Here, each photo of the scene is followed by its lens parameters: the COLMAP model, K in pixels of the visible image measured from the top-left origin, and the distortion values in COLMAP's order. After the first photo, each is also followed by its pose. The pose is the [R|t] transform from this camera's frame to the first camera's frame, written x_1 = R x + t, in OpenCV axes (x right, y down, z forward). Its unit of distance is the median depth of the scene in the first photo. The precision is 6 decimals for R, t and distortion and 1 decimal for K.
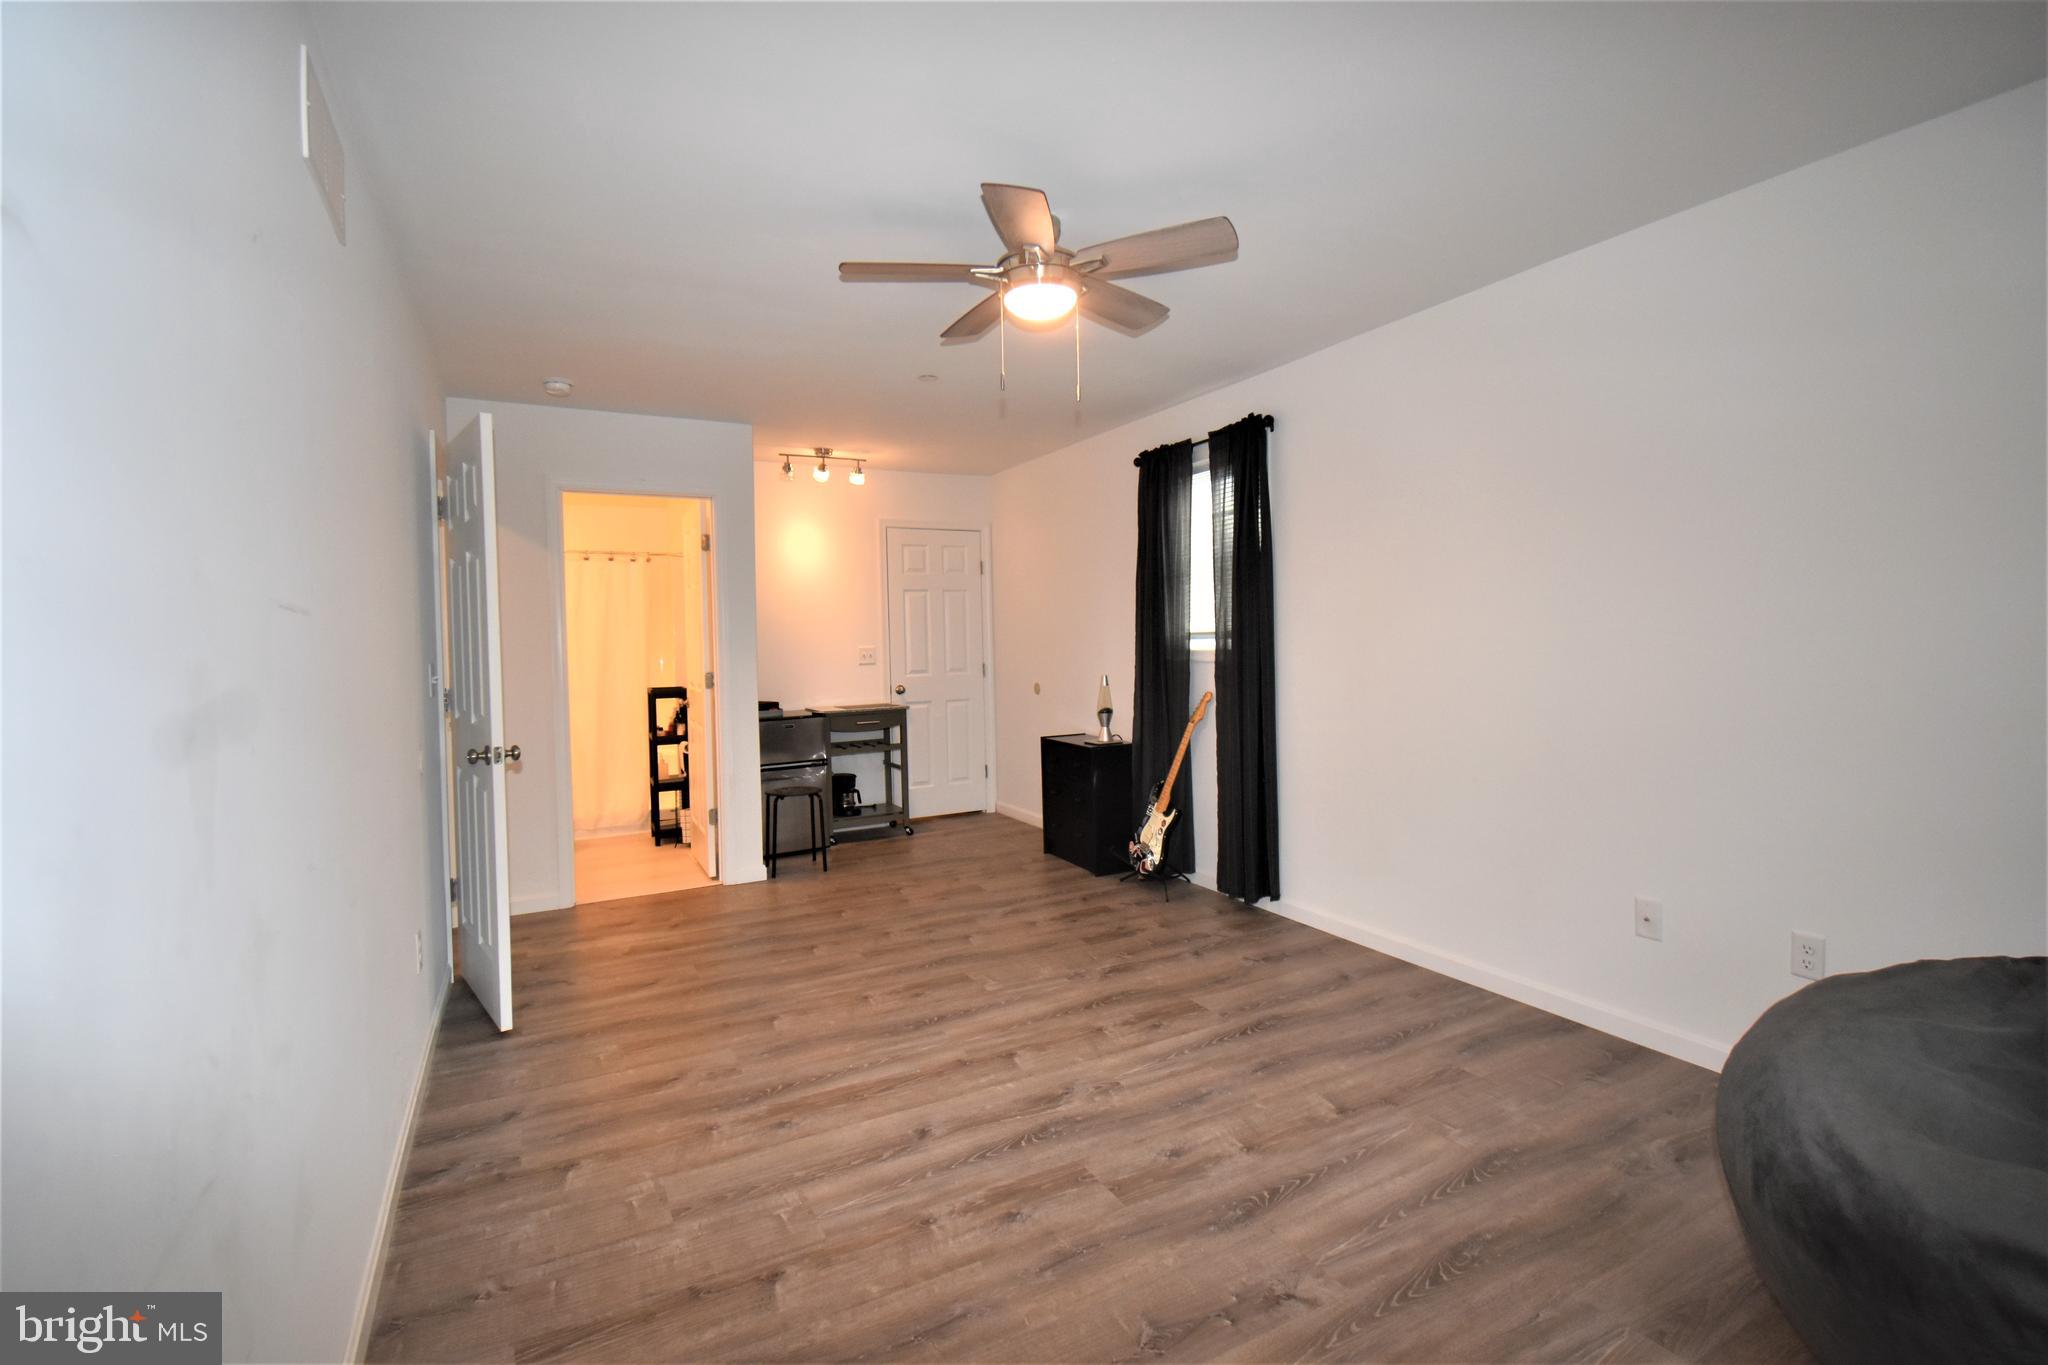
lens RADIAL K [[911.5, 0, 1036.3], [0, 911.5, 676.0], [0, 0, 1]] dist [-0.010412, -0.002512]
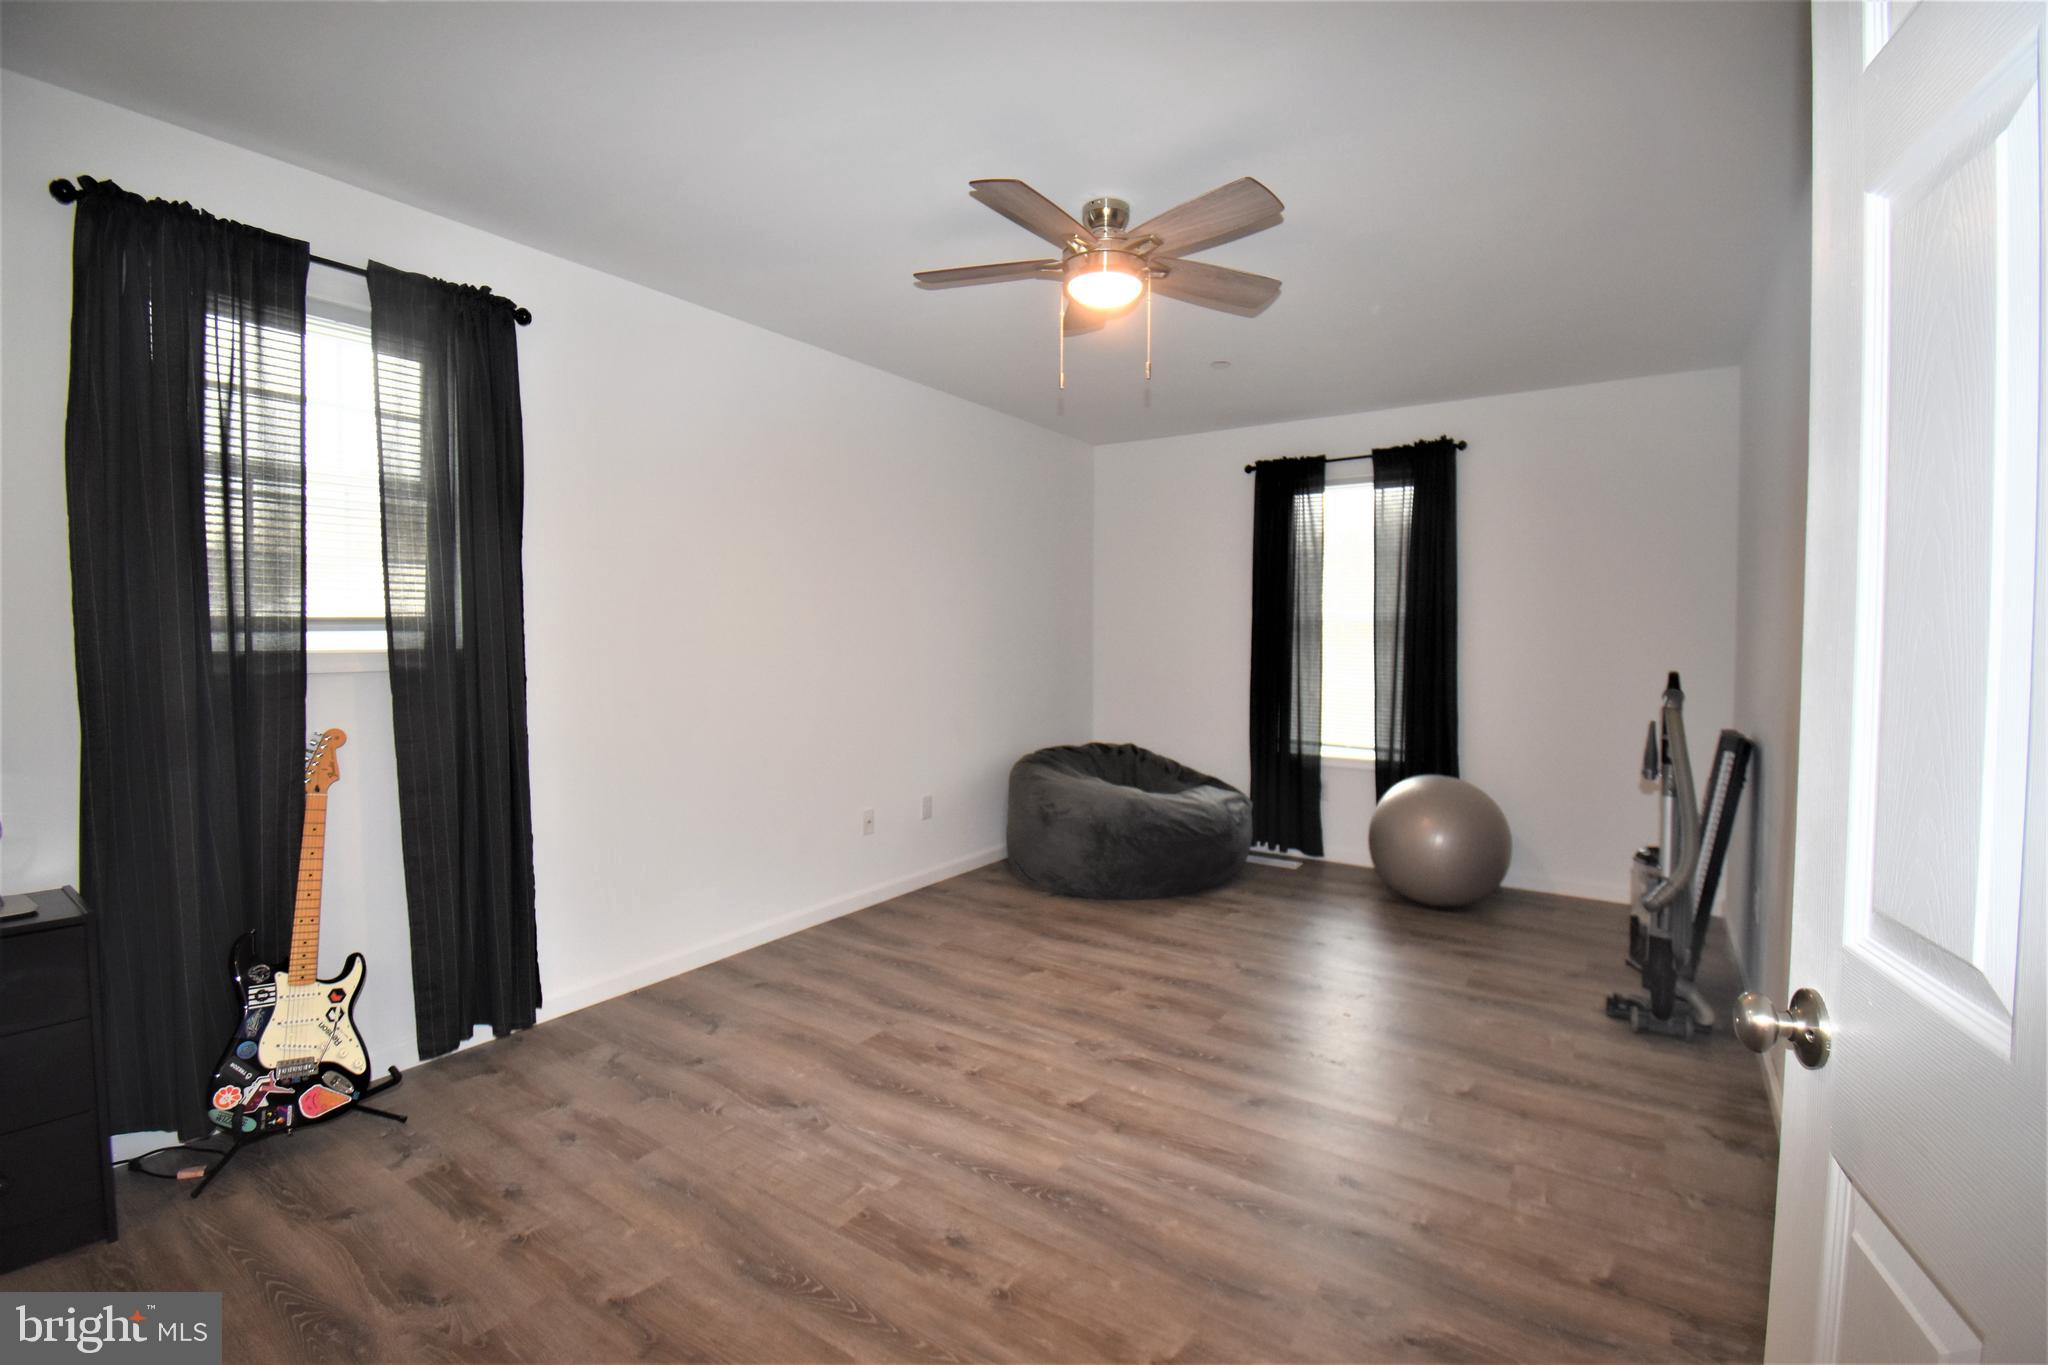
lens RADIAL K [[911.5, 0, 1039.2], [0, 911.5, 663.7], [0, 0, 1]] dist [-0.010412, -0.002512]
pose [[-0.471234, -0.018738, 0.881809, -0.748940], [0.041118, 0.998221, 0.043185, -0.042176], [-0.881049, 0.056609, -0.469625, 1.375874]]
